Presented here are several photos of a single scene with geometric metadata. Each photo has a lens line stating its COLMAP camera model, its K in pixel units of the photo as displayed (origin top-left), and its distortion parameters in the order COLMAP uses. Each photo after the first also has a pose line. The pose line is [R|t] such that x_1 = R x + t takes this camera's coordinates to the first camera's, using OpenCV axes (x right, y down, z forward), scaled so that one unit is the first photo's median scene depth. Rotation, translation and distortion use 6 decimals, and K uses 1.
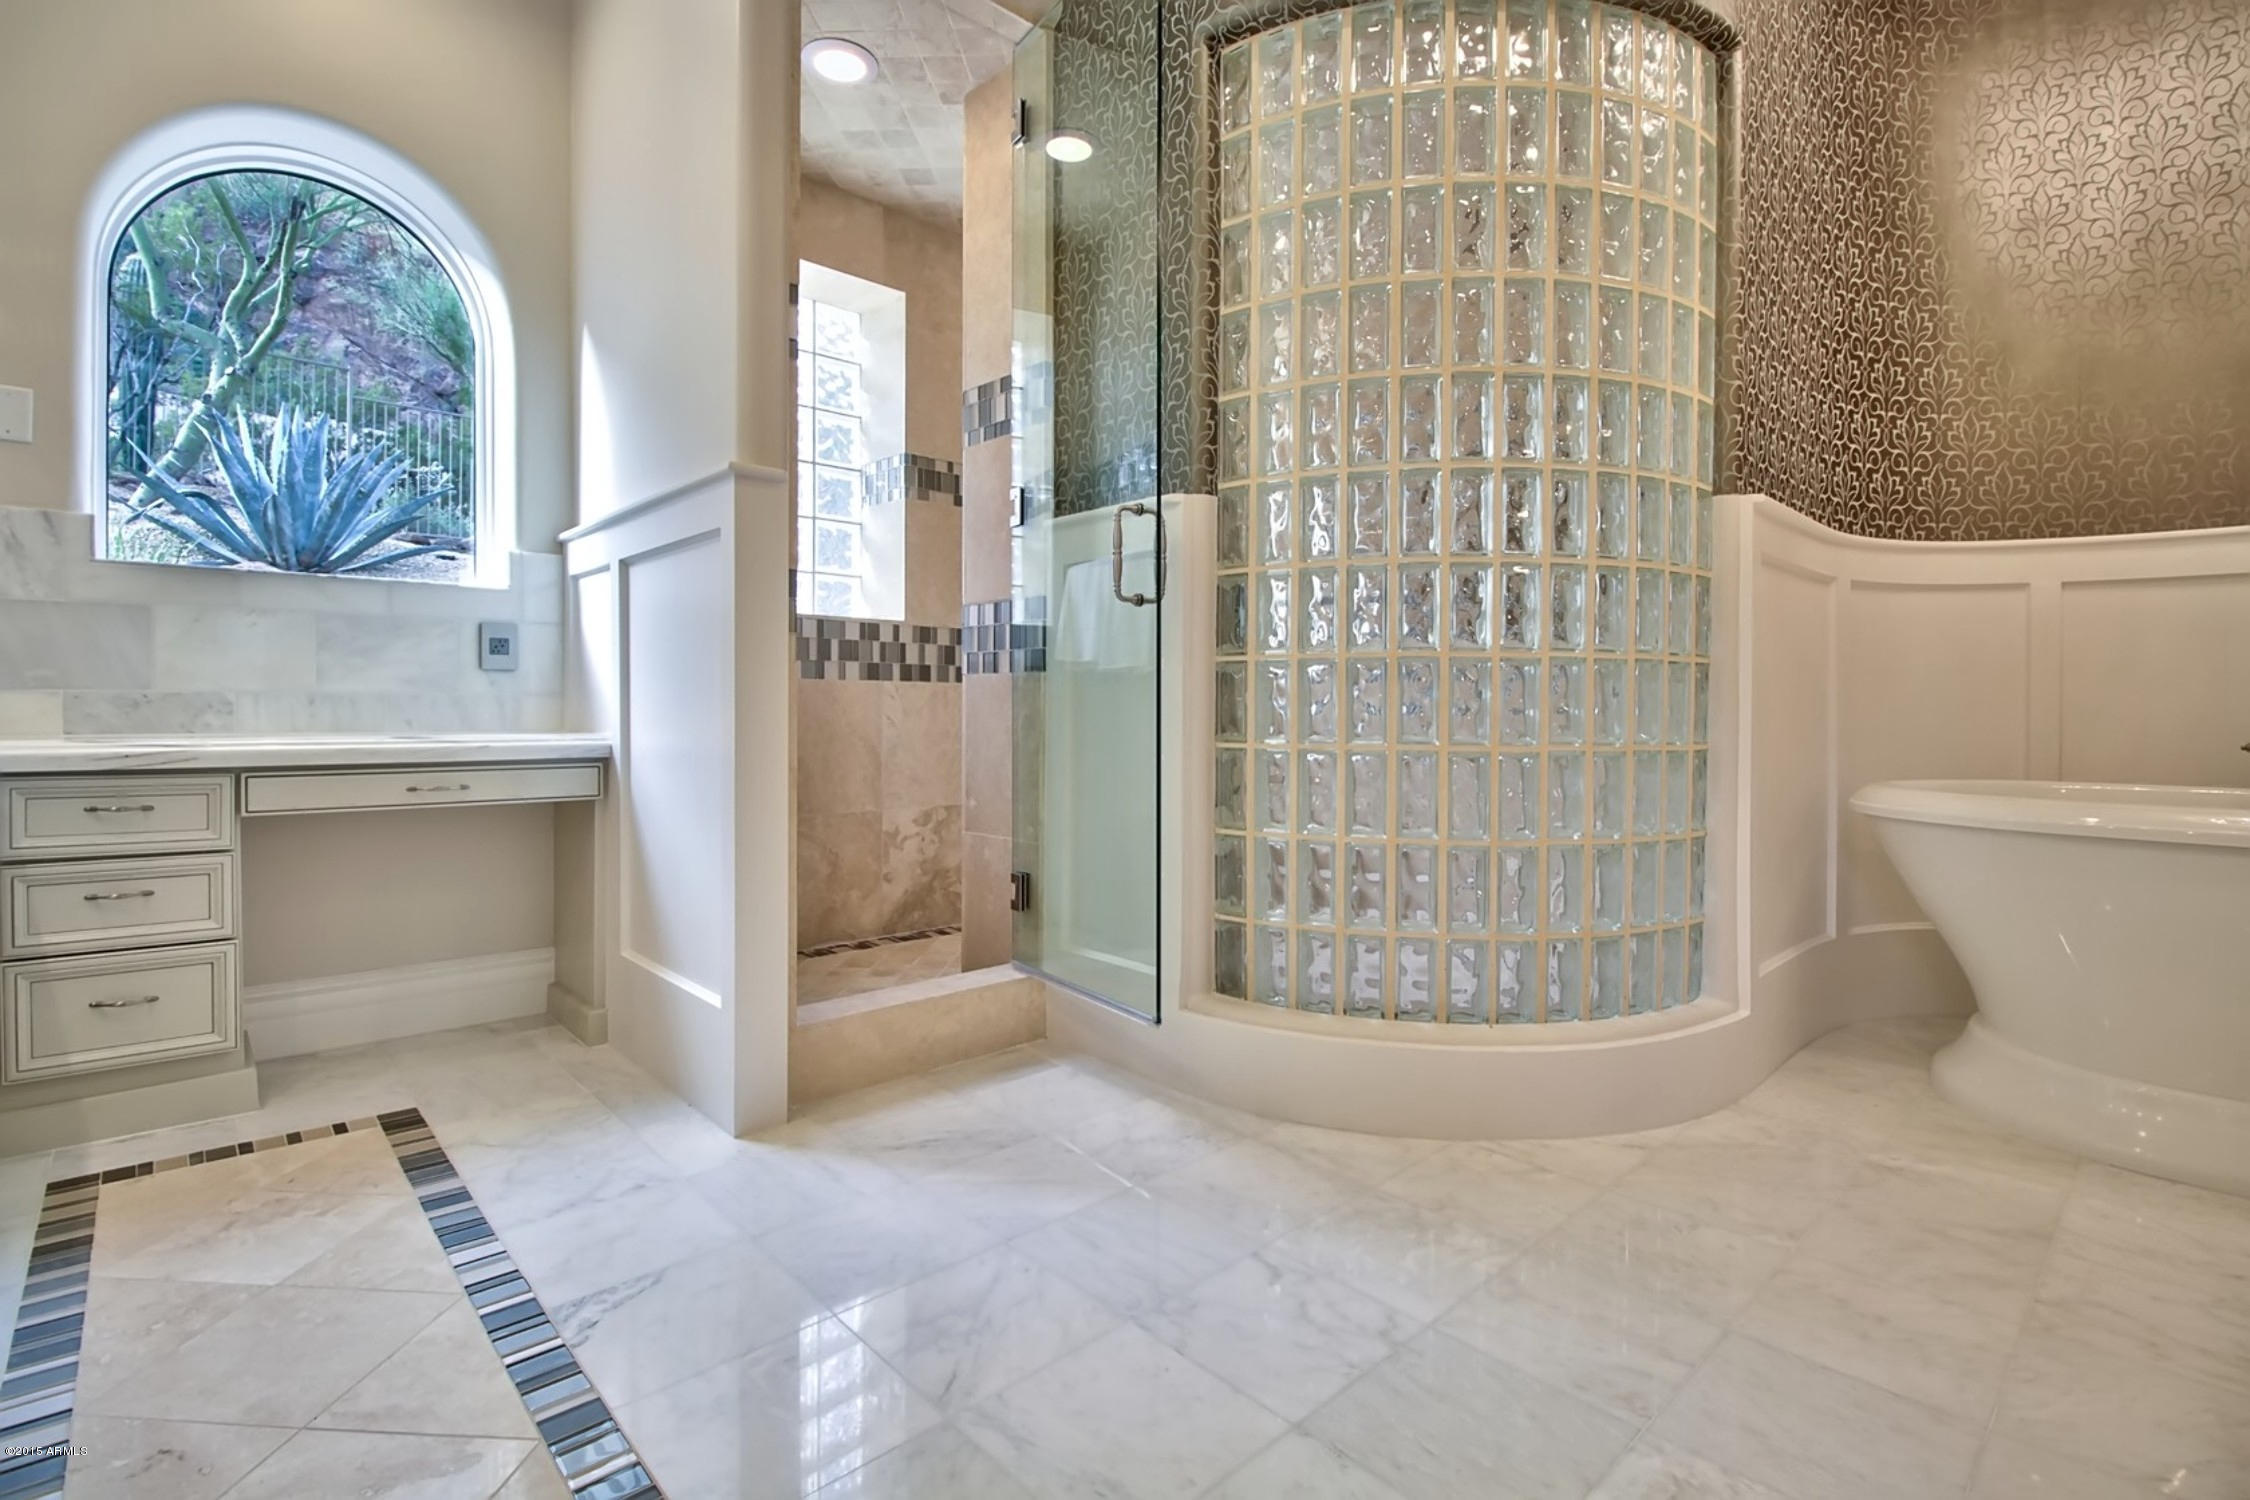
lens RADIAL K [[1051.0, 0, 1149.1], [0, 1051.0, 708.9], [0, 0, 1]] dist [-0.015554, -0.003987]
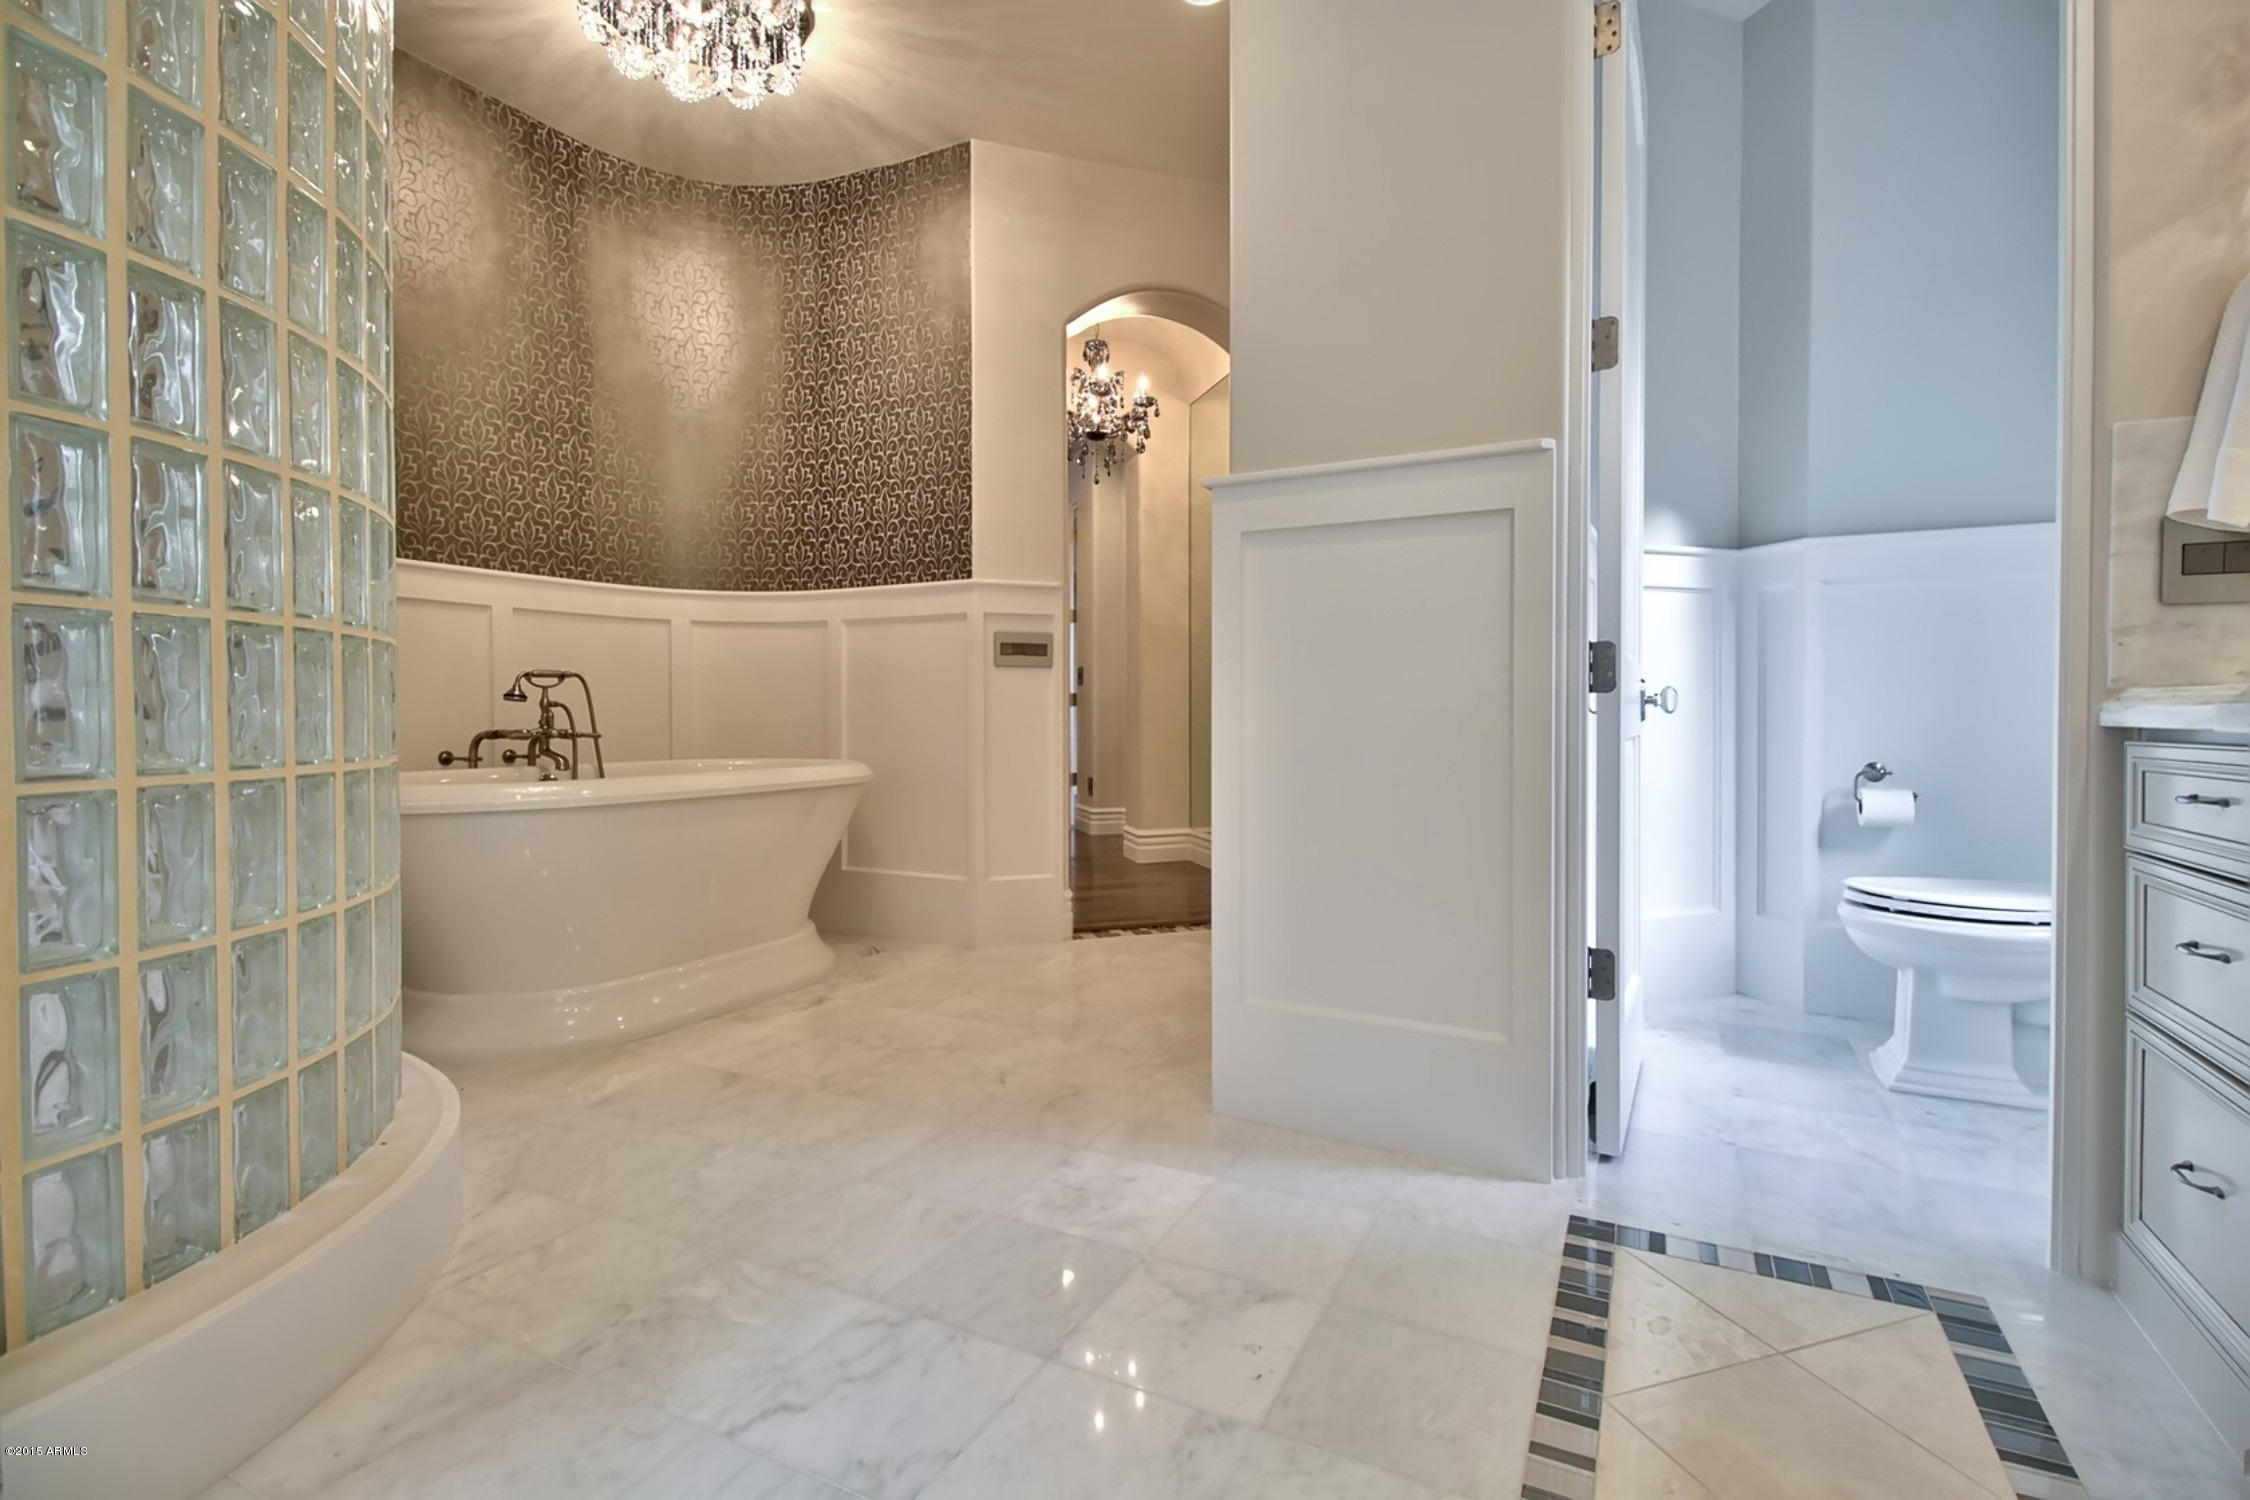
lens RADIAL K [[1051.0, 0, 1124.4], [0, 1051.0, 734.4], [0, 0, 1]] dist [-0.015554, -0.003987]
pose [[-0.336457, -0.025778, 0.941346, -0.685672], [0.008658, 0.999498, 0.030465, -0.006723], [-0.941659, 0.018401, -0.336065, 0.963922]]
